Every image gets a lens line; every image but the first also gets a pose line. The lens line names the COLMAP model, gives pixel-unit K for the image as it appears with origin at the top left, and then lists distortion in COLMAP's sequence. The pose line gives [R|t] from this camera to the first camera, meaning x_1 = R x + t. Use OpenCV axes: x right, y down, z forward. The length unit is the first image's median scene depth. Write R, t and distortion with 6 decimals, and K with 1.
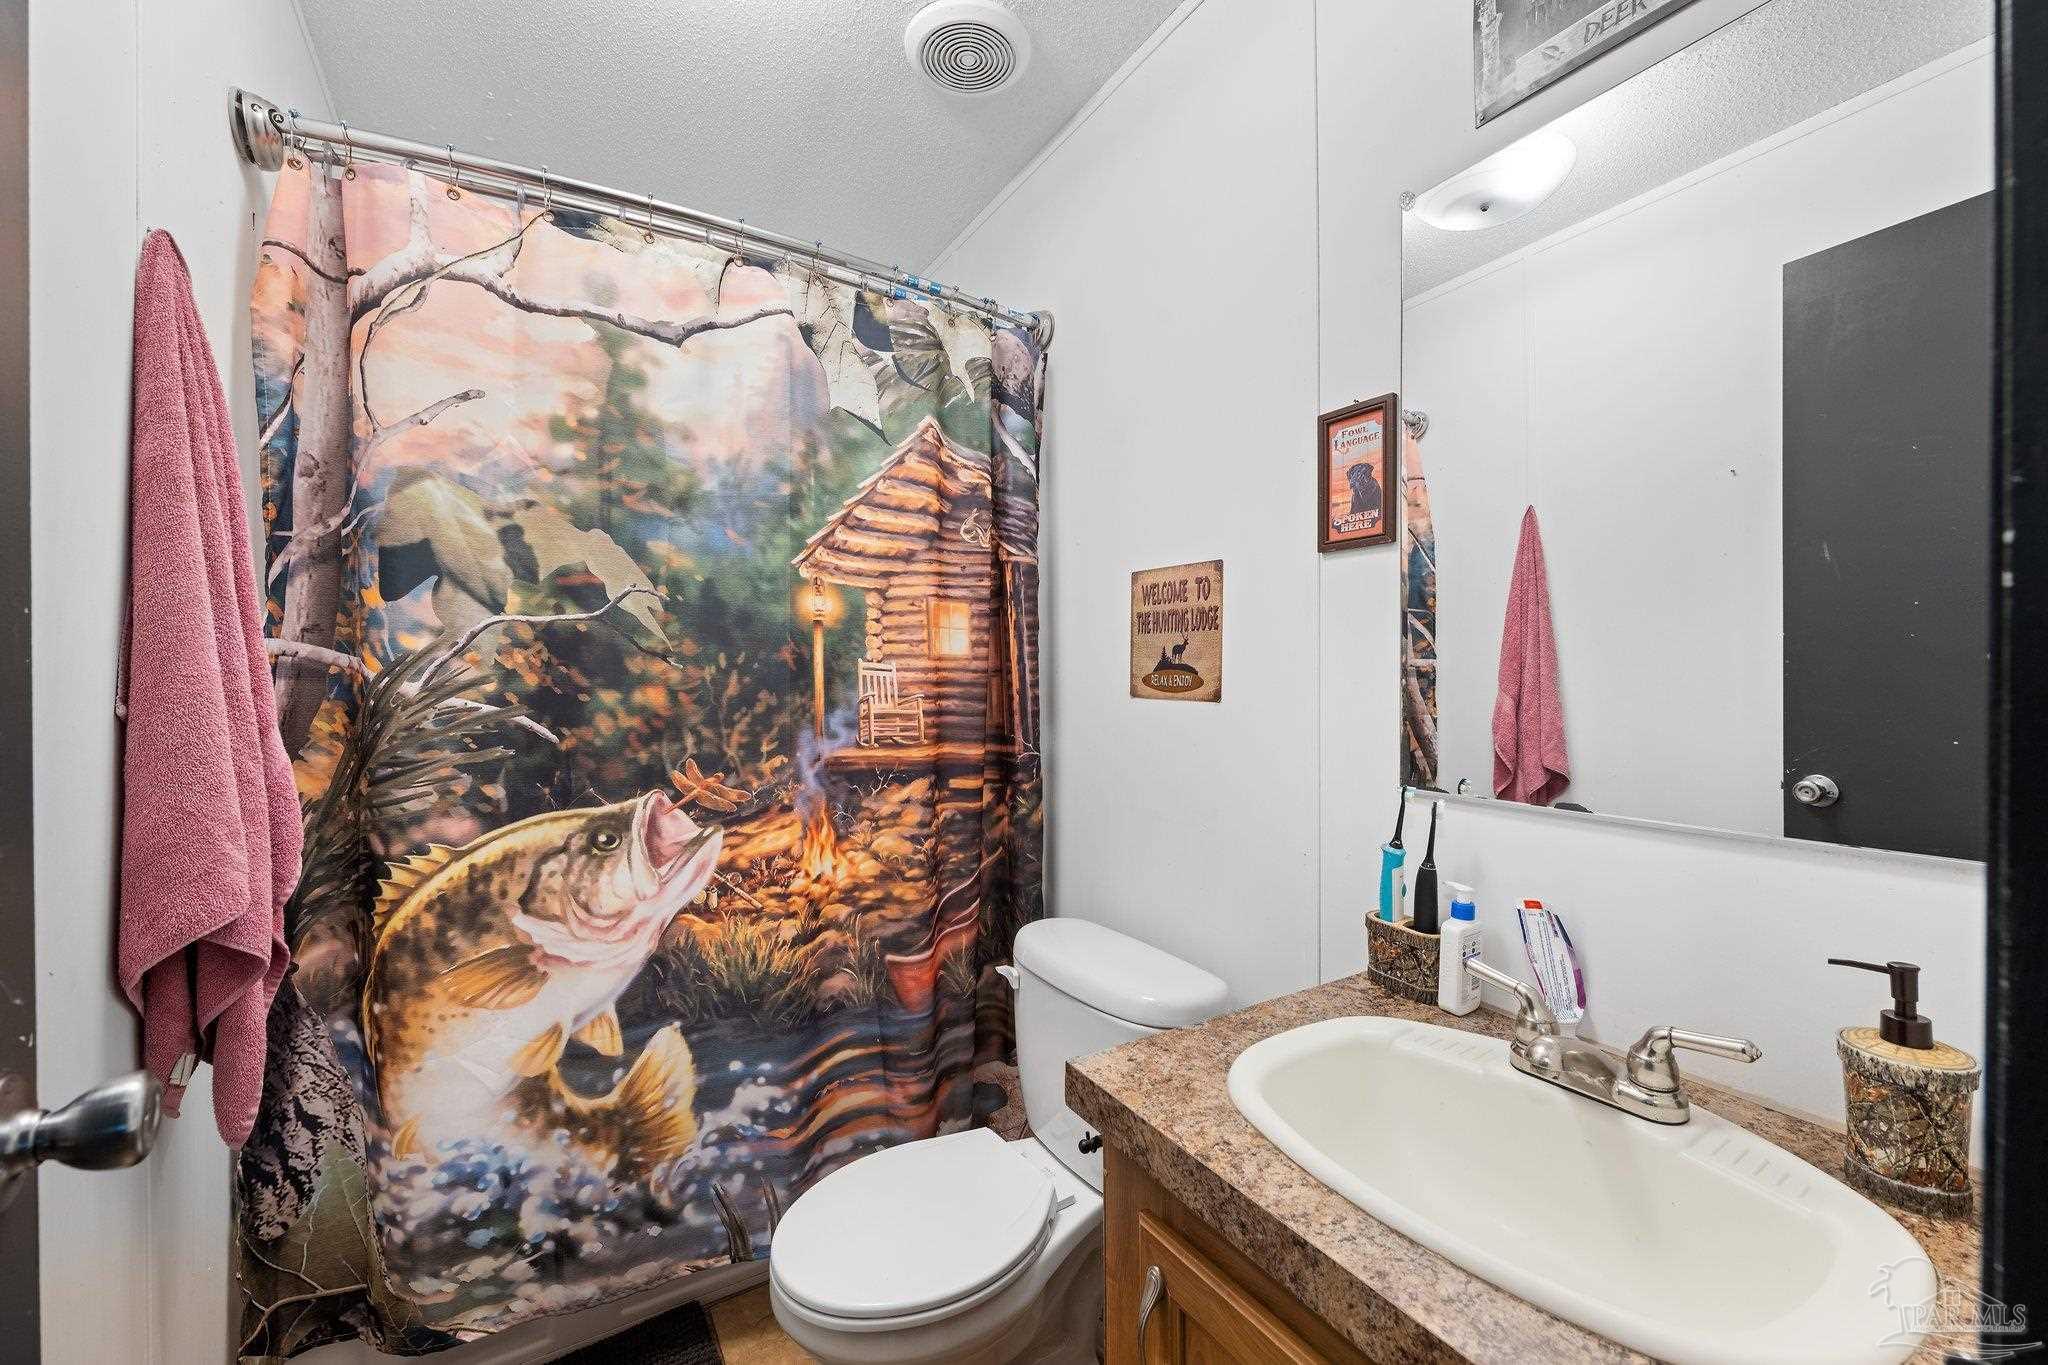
lens RADIAL K [[810.4, 0, 1021.5], [0, 810.4, 681.3], [0, 0, 1]] dist [0.006014, -0.001979]
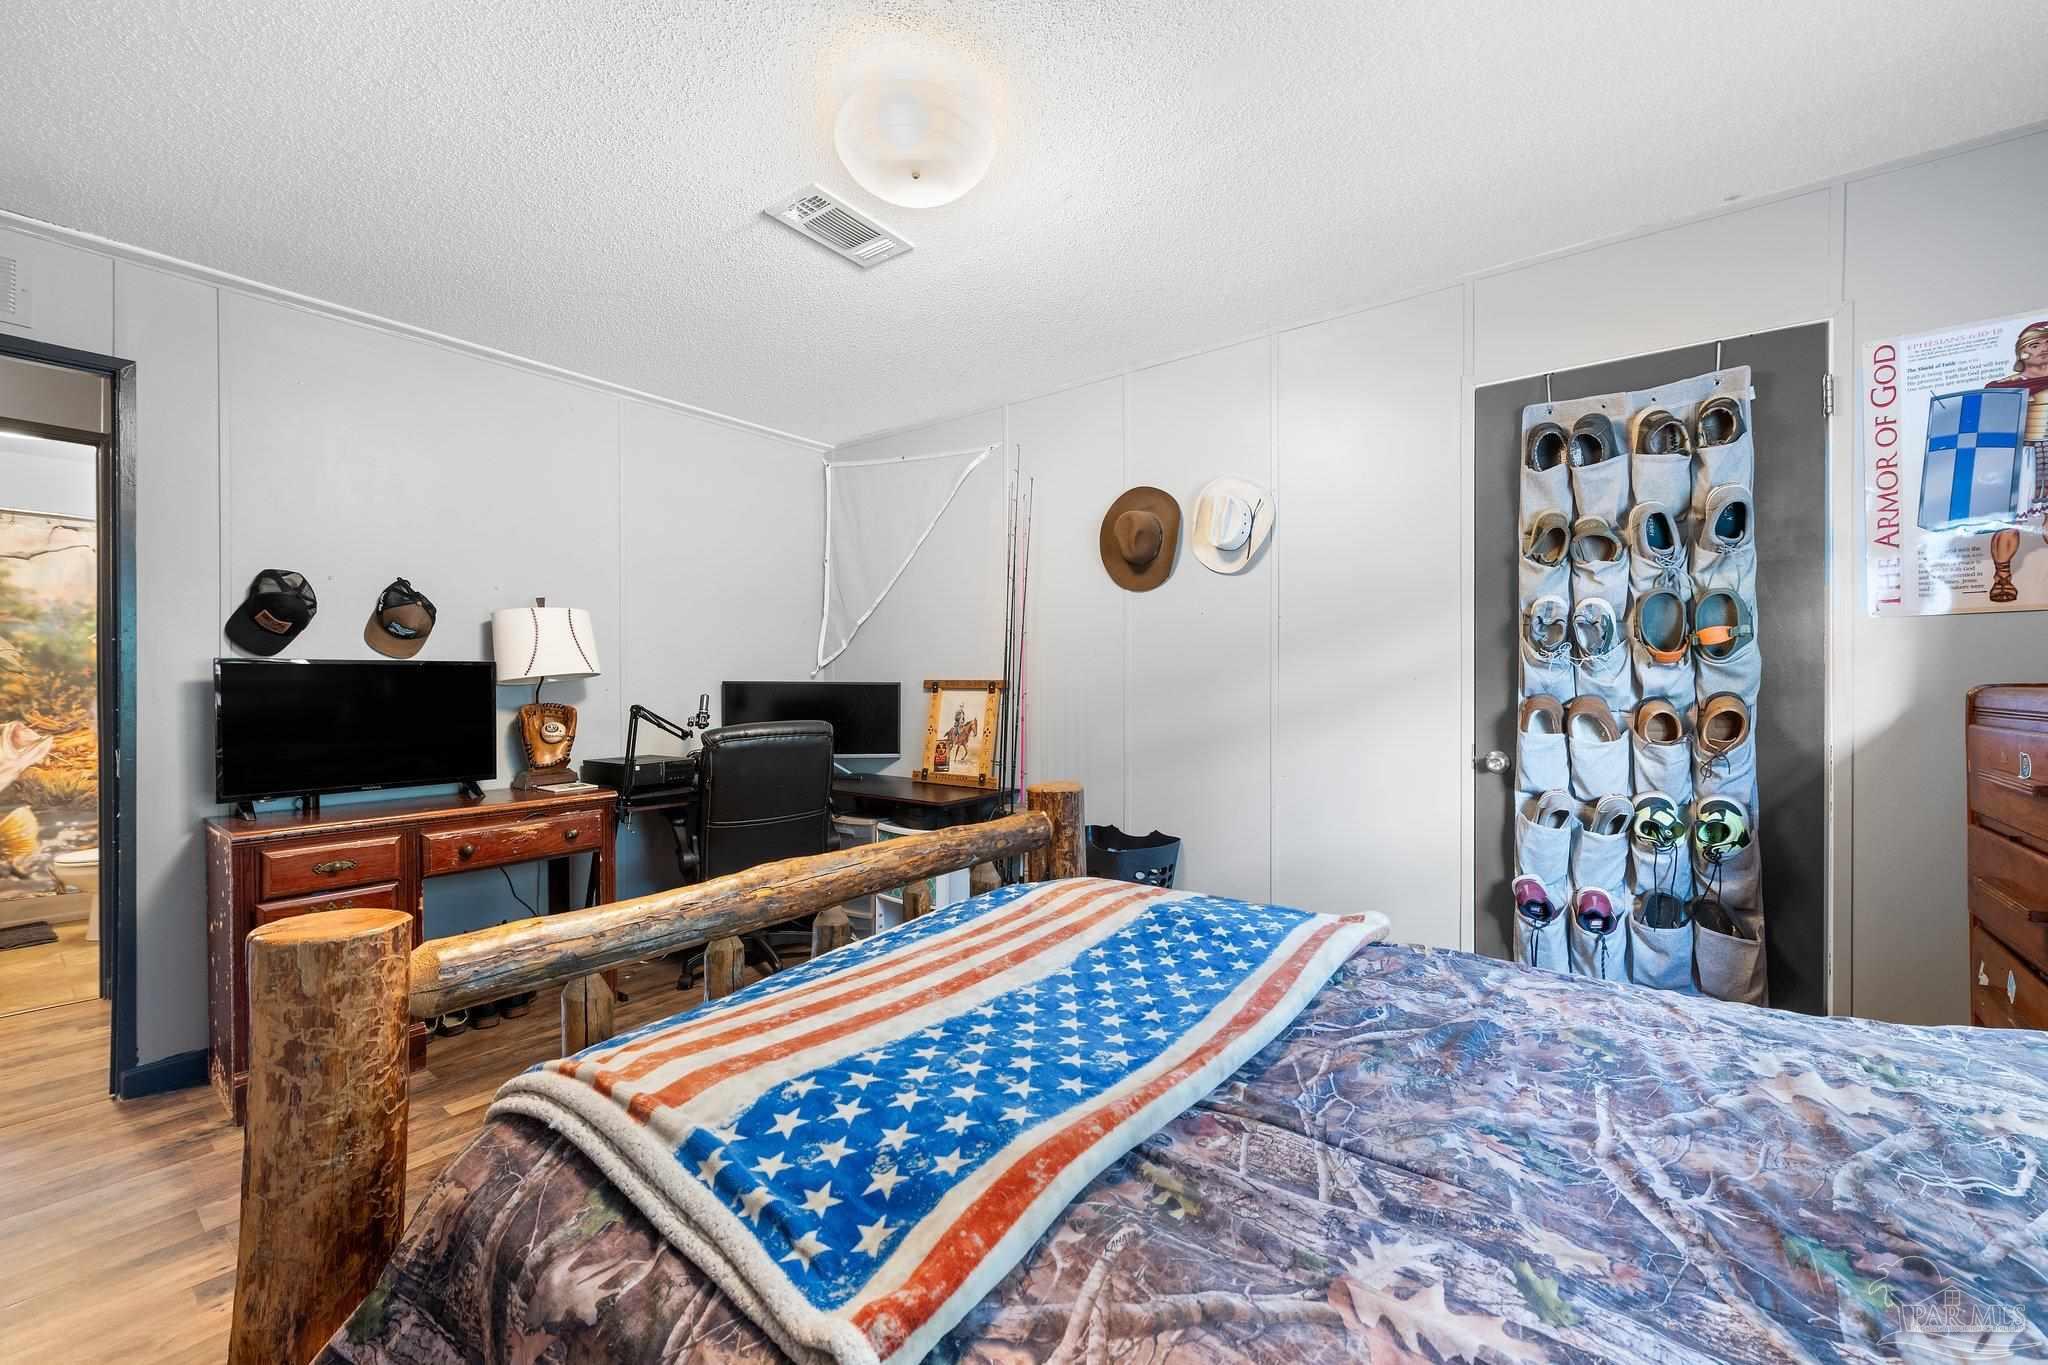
lens RADIAL K [[810.4, 0, 1028.3], [0, 810.4, 680.3], [0, 0, 1]] dist [0.006014, -0.001979]
pose [[0.937157, 0.000187, 0.348908, 1.759920], [-0.000425, 1.000000, 0.000607, -0.008068], [-0.348907, -0.000718, 0.937157, -2.720418]]
